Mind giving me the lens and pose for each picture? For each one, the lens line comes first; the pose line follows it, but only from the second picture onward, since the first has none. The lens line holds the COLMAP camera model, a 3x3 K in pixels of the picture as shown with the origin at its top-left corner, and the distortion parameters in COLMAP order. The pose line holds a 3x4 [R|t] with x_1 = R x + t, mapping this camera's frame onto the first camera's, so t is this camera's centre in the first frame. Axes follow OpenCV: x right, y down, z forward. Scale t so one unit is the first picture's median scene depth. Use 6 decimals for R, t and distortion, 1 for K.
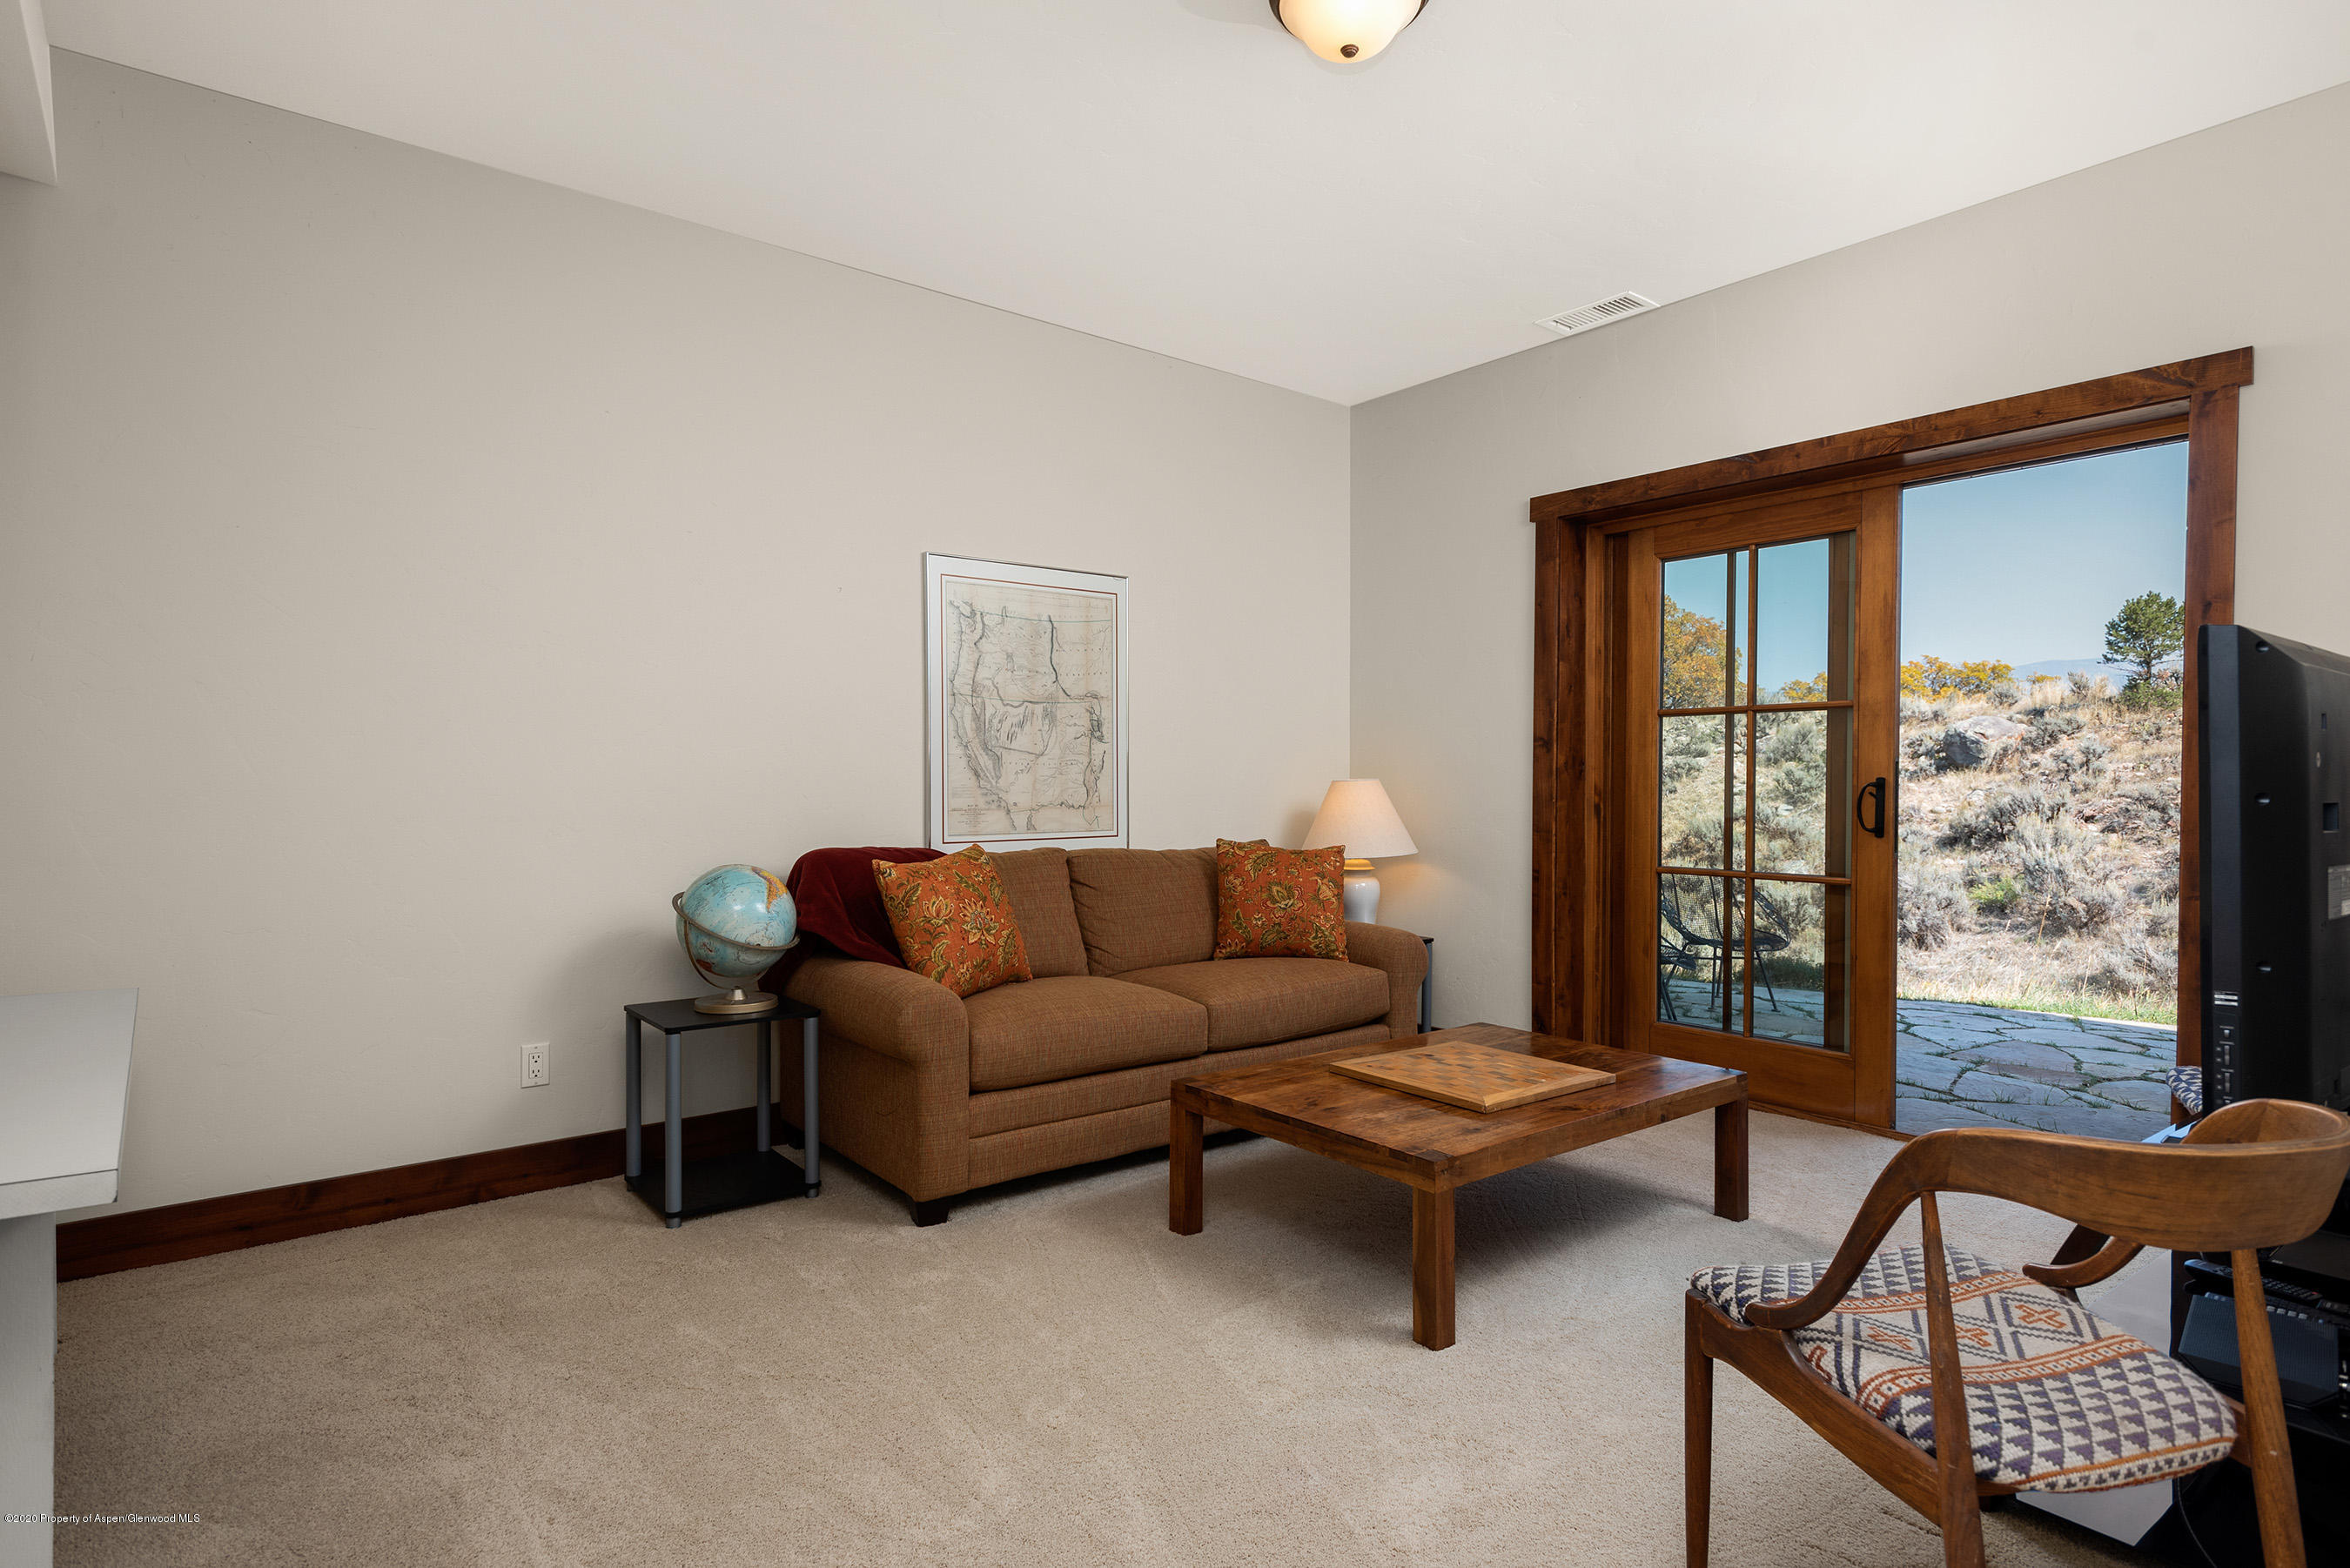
lens RADIAL K [[1221.7, 0, 1167.6], [0, 1221.7, 798.2], [0, 0, 1]] dist [-0.003493, -0.001478]
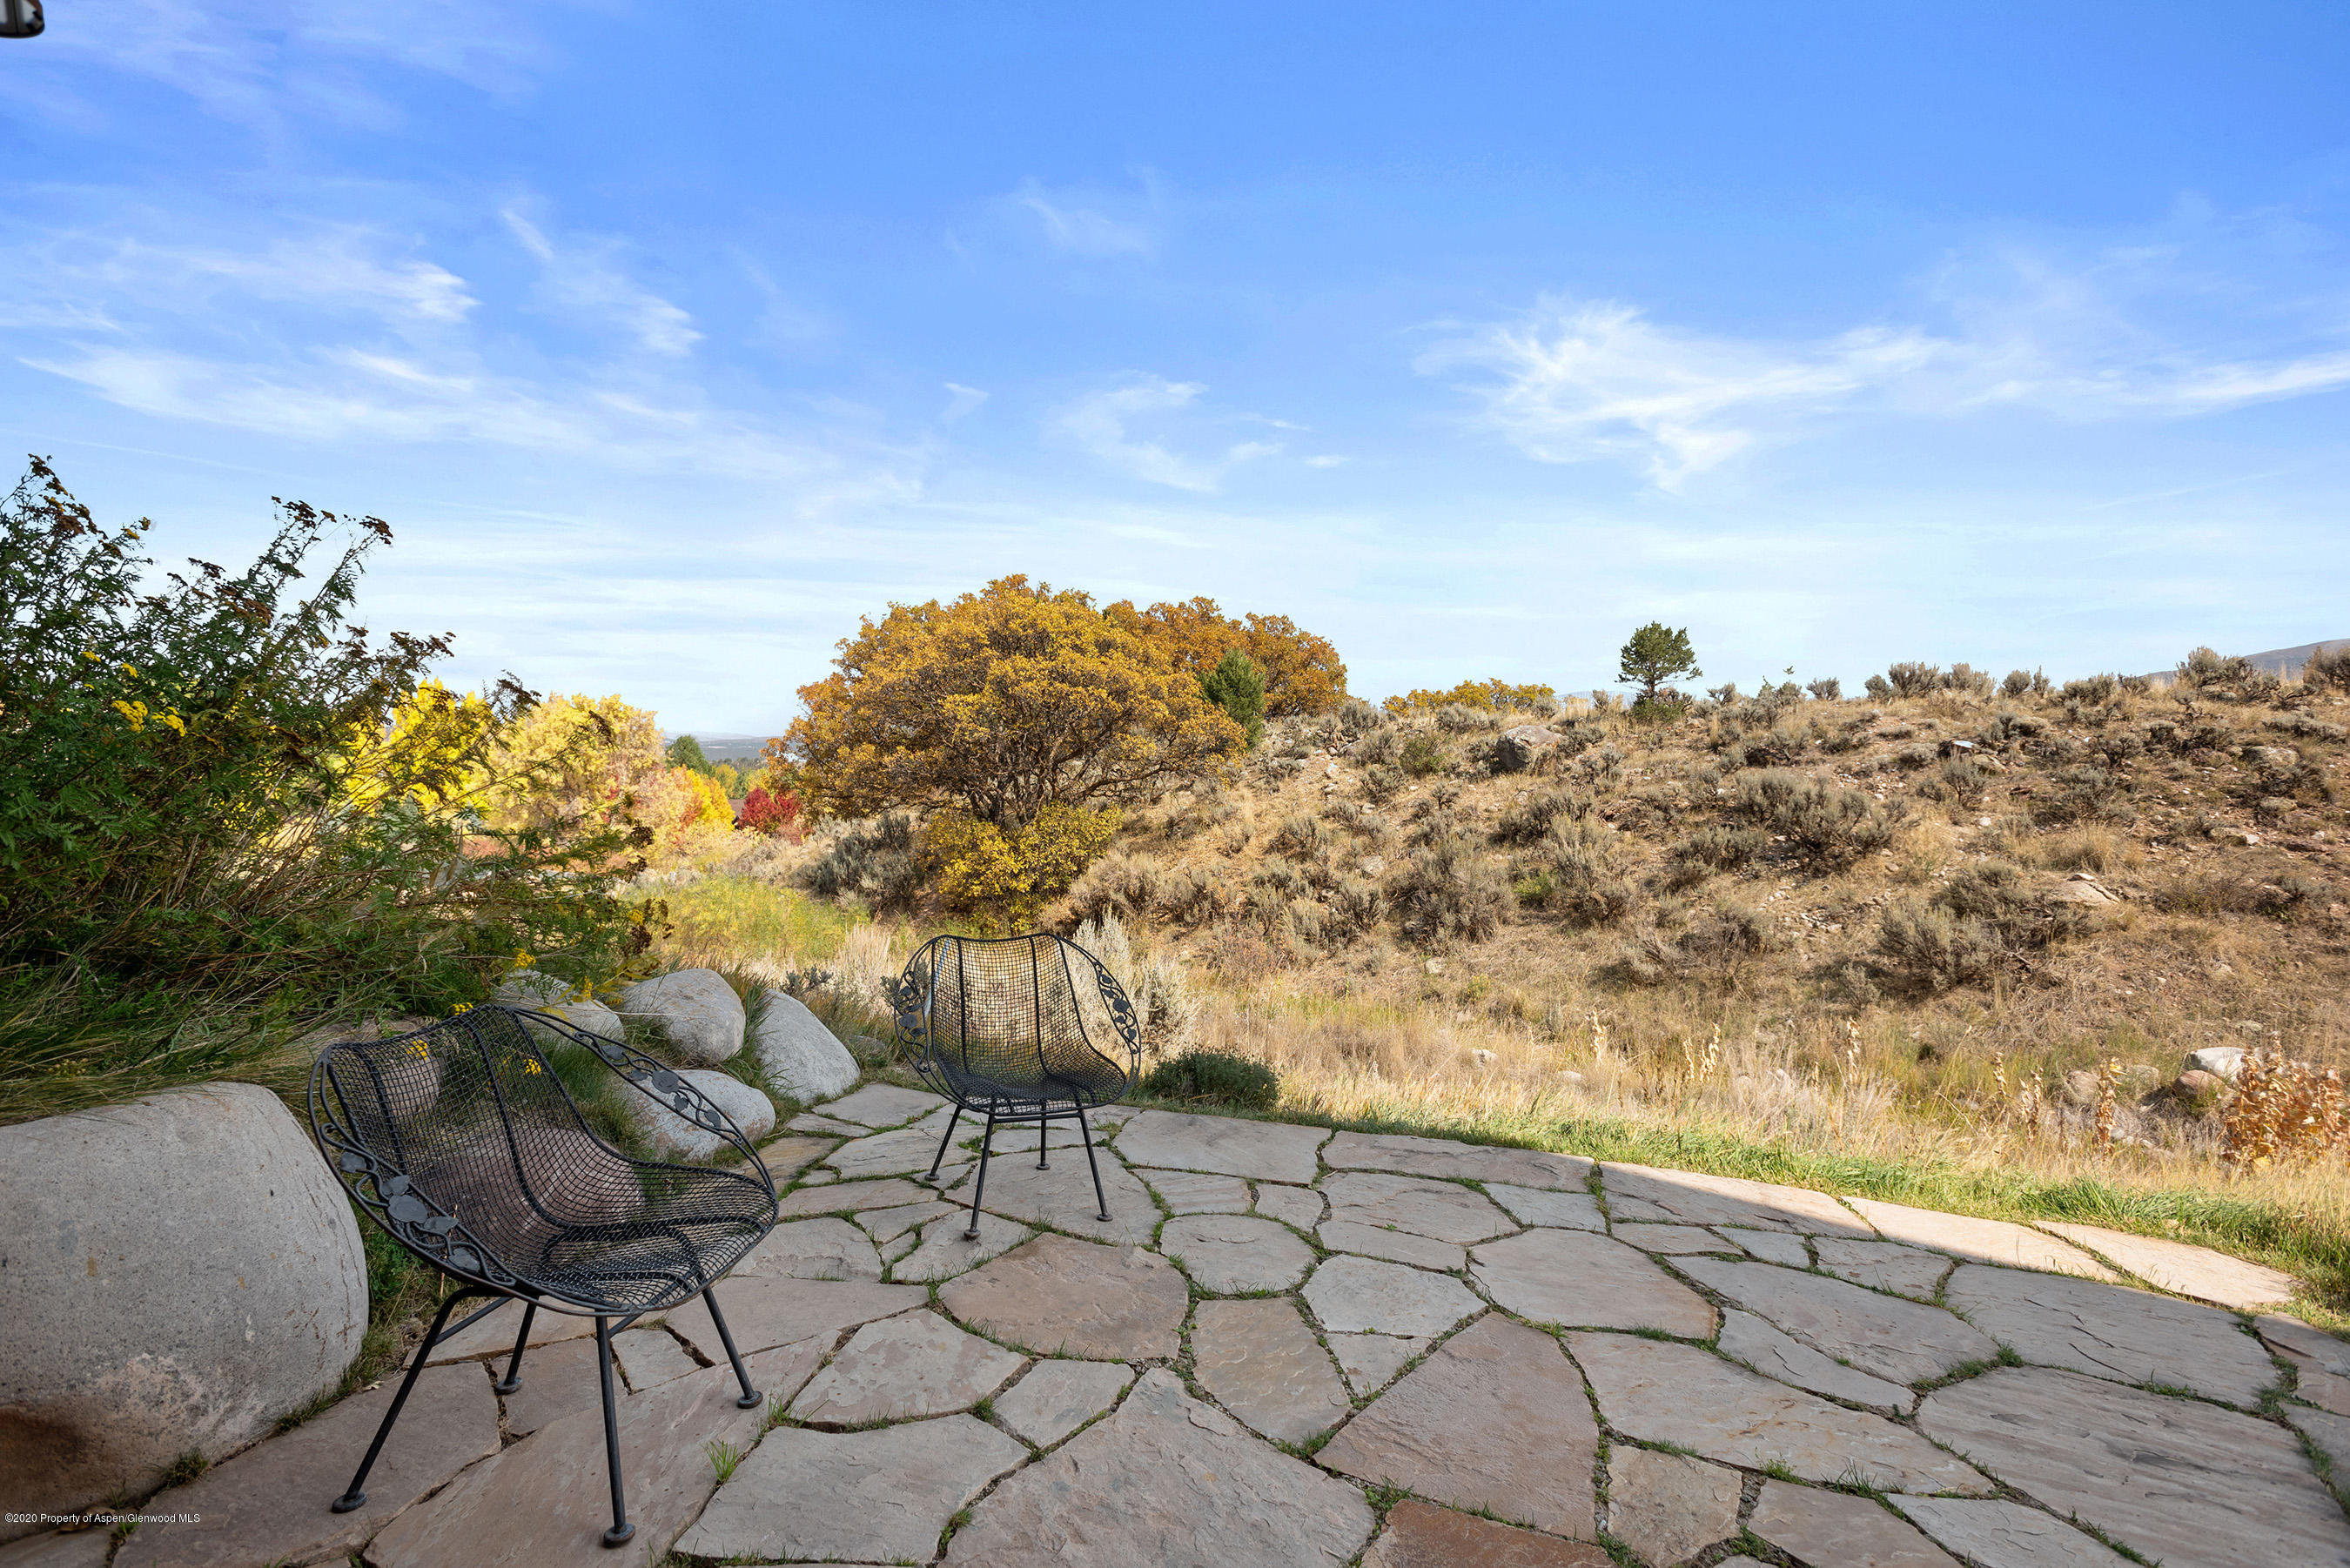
lens RADIAL K [[1108.0, 0, 1180.1], [0, 1108.0, 777.3], [0, 0, 1]] dist [-0.000199, 0.001327]
pose [[0.961276, 0.008749, 0.275448, 0.092567], [-0.004782, 0.999875, -0.015069, -0.002778], [-0.275546, 0.013168, 0.961198, 0.124082]]
